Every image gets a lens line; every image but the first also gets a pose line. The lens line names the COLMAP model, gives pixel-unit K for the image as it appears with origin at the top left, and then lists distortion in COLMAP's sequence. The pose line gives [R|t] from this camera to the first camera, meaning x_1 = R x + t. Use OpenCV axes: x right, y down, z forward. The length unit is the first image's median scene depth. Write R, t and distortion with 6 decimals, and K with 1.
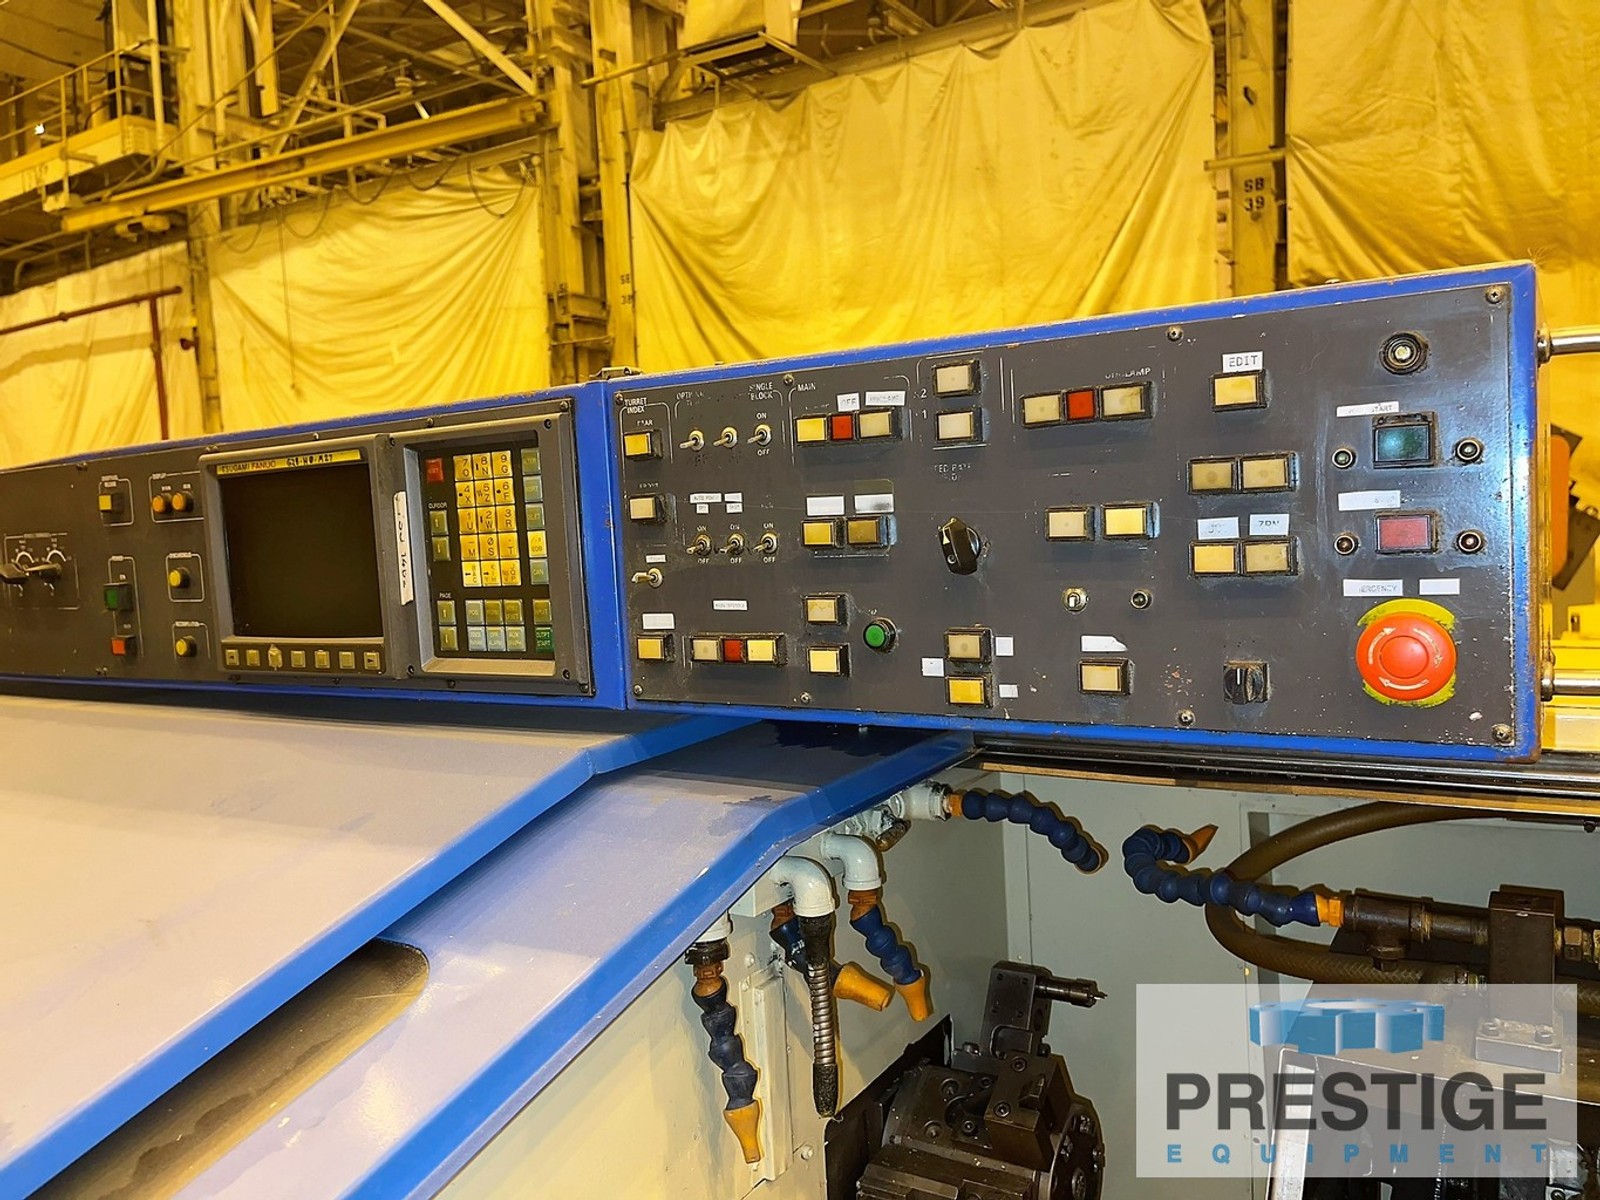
lens RADIAL K [[1219.9, 0, 806.8], [0, 1219.9, 600.8], [0, 0, 1]] dist [0.057378, -0.082861]
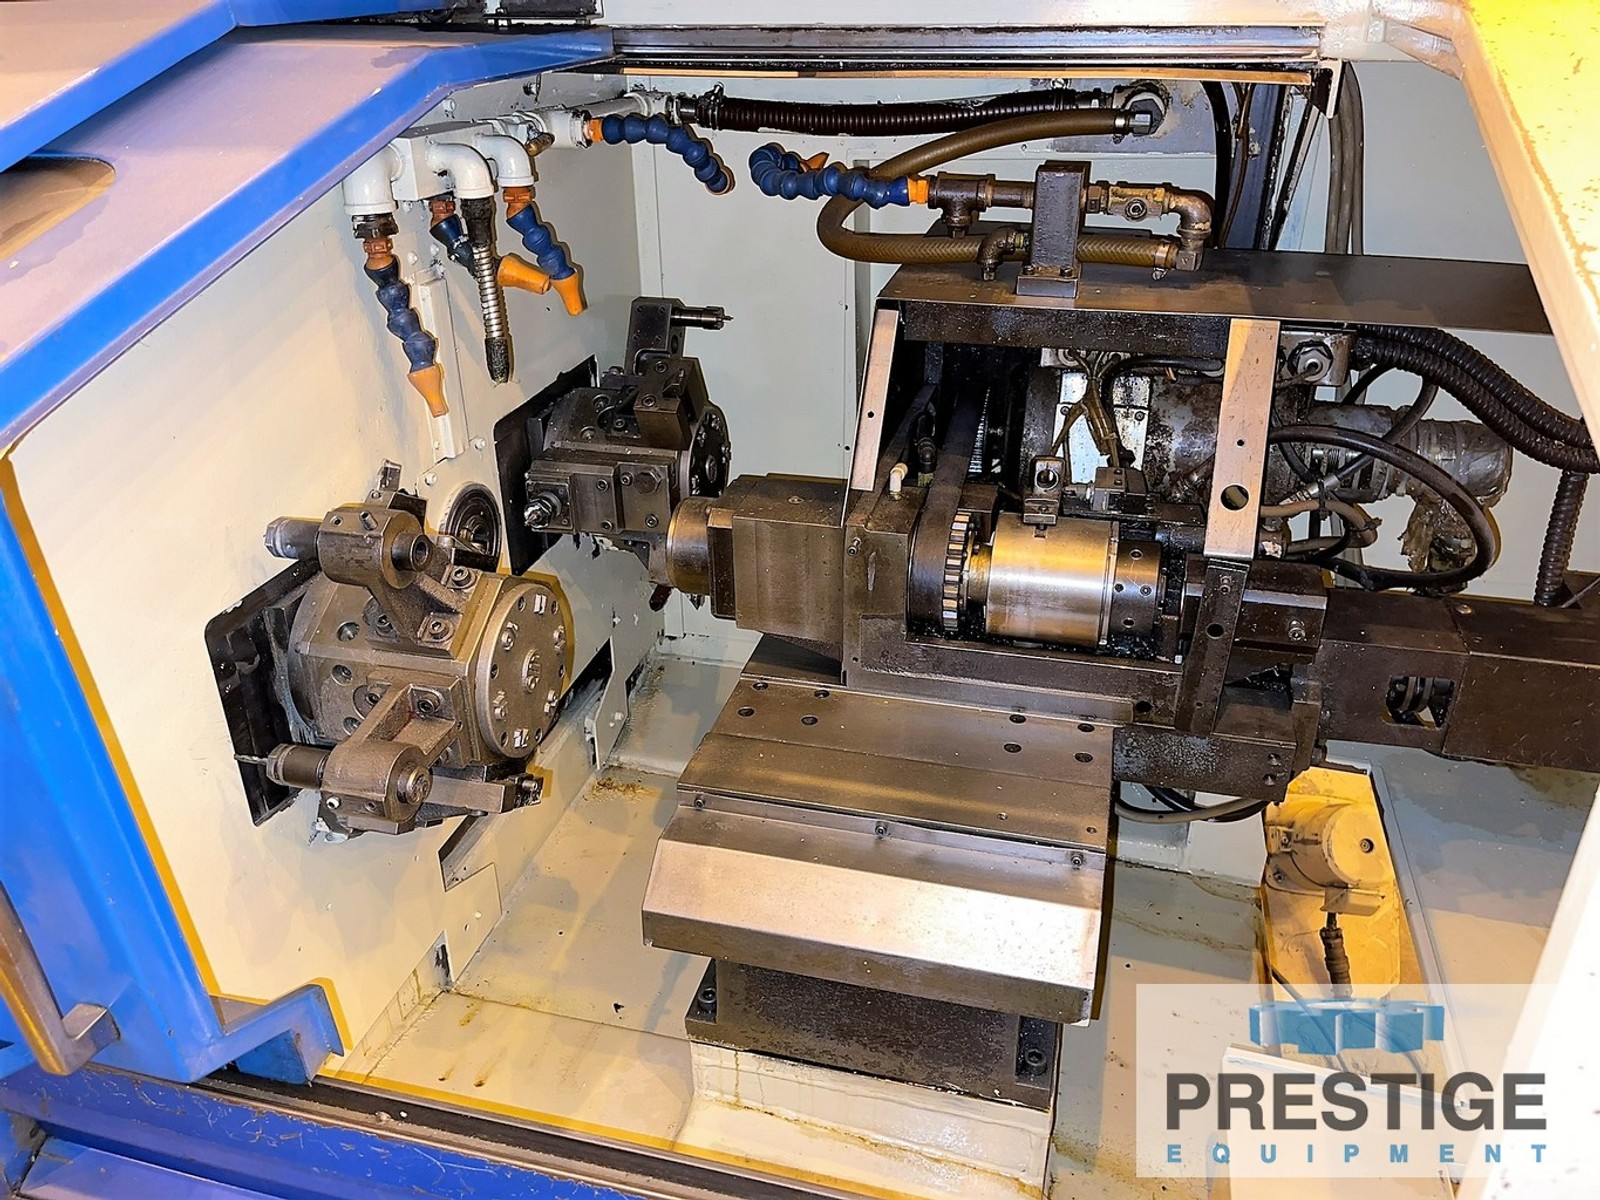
lens RADIAL K [[1219.9, 0, 797.6], [0, 1219.9, 594.0], [0, 0, 1]] dist [0.057378, -0.082861]
pose [[0.953476, -0.095465, 0.285953, -0.059566], [-0.018353, 0.928396, 0.371138, 0.158724], [-0.300909, -0.359119, 0.883452, -0.146299]]
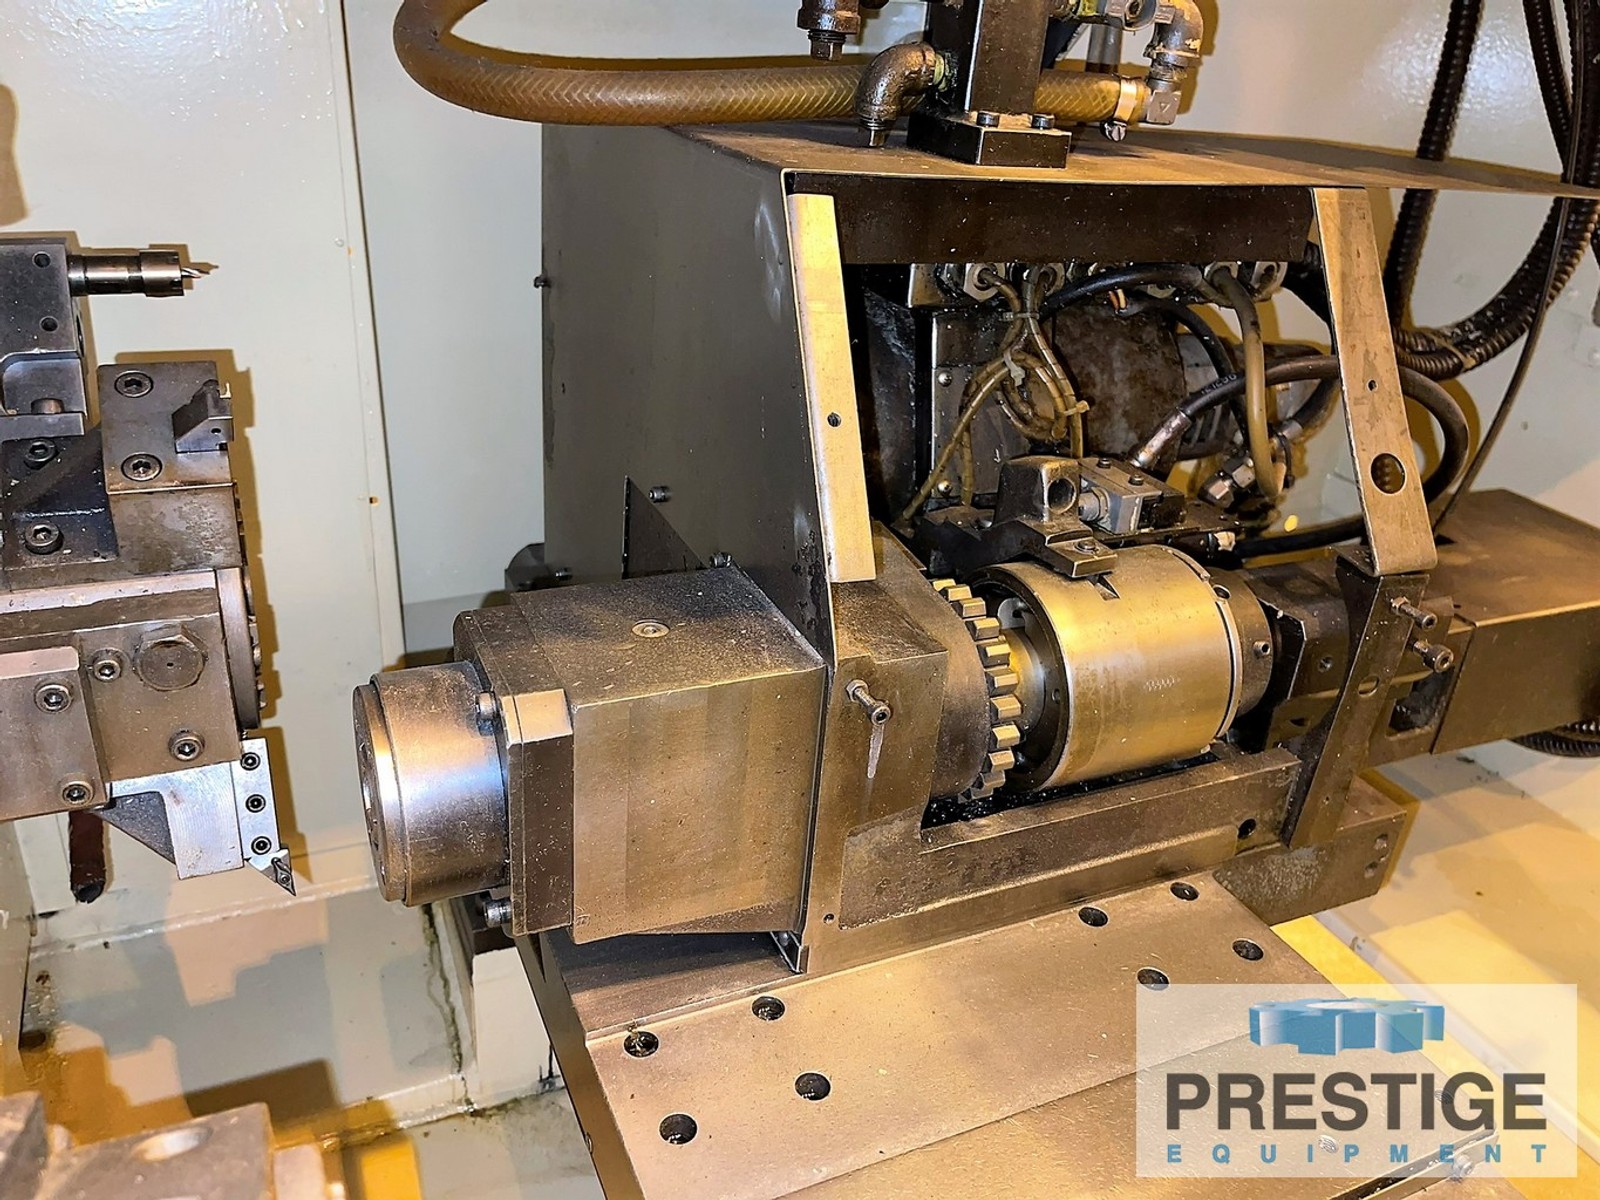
lens RADIAL K [[1219.9, 0, 795.0], [0, 1219.9, 593.0], [0, 0, 1]] dist [0.057378, -0.082861]
pose [[0.541880, -0.276595, 0.793638, -0.101068], [-0.043659, 0.933756, 0.355238, 0.295630], [-0.839321, -0.227146, 0.493908, 0.574086]]
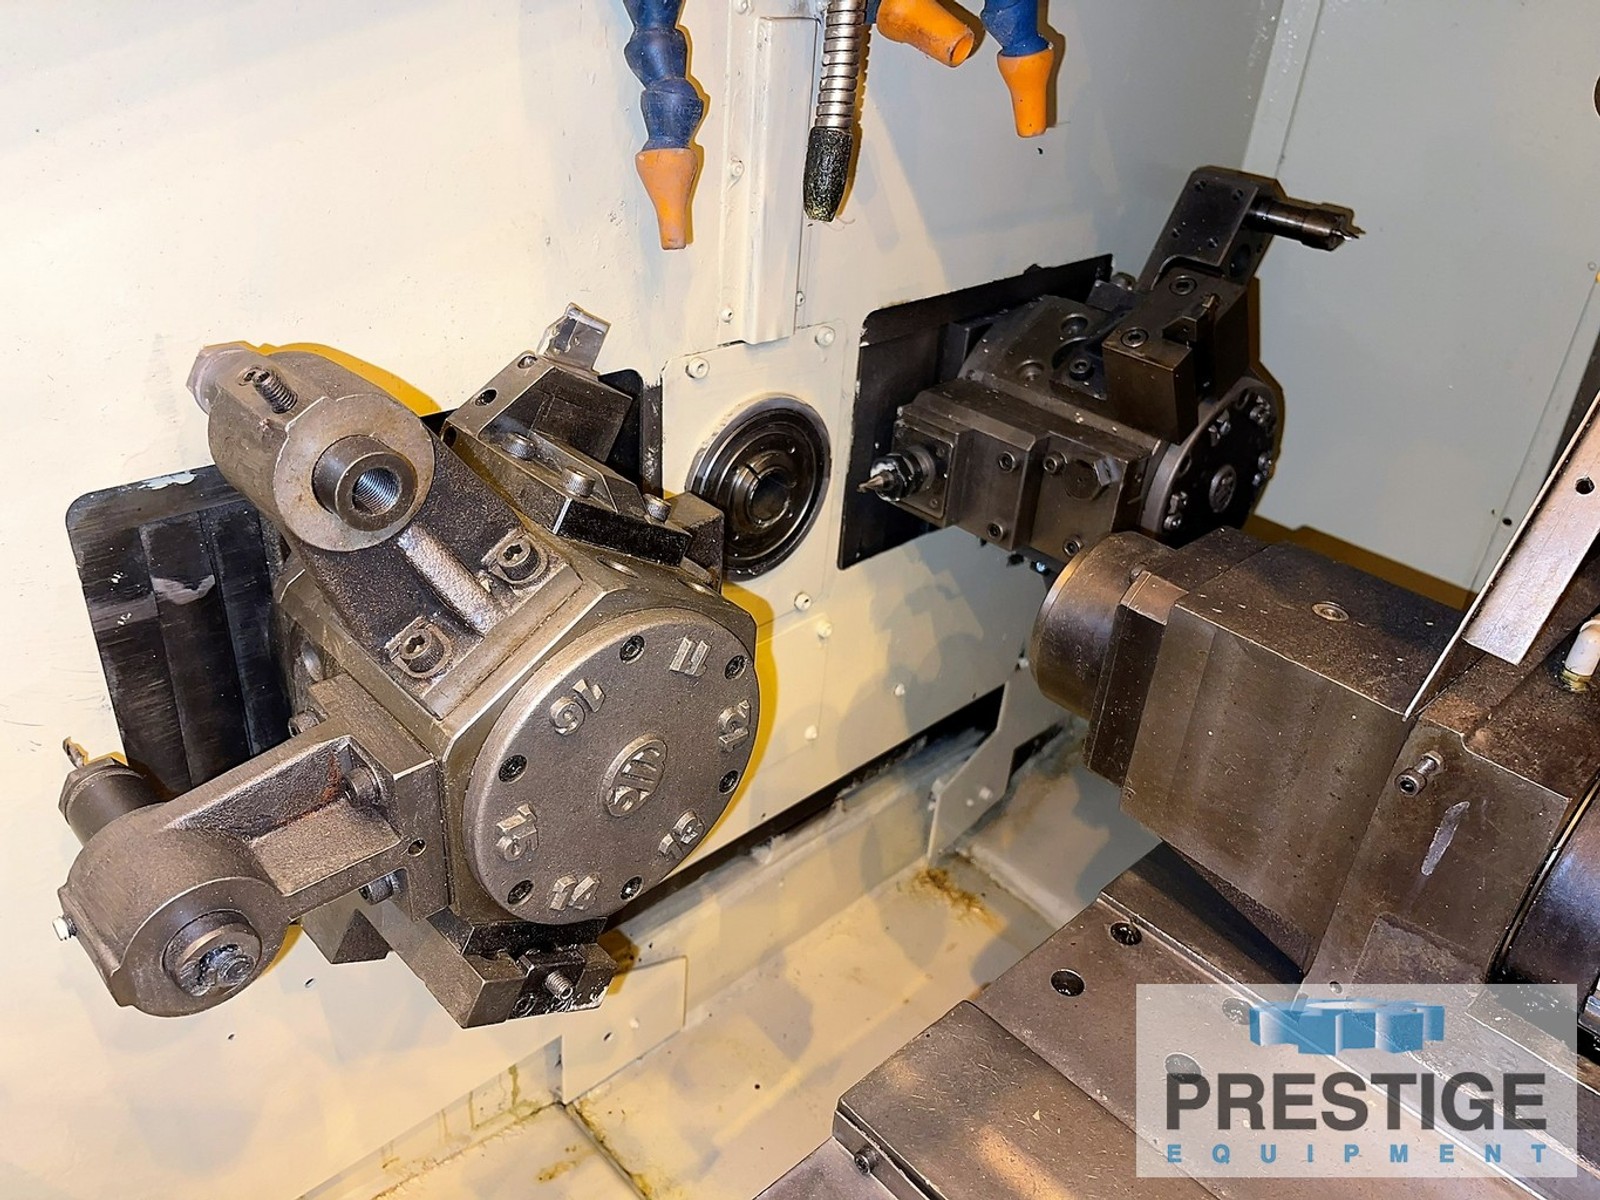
lens RADIAL K [[1219.9, 0, 809.3], [0, 1219.9, 600.7], [0, 0, 1]] dist [0.057378, -0.082861]
pose [[0.960039, 0.236982, -0.148876, 0.131401], [-0.146506, 0.878804, 0.454136, 0.285542], [0.238455, -0.414177, 0.878406, 0.365027]]
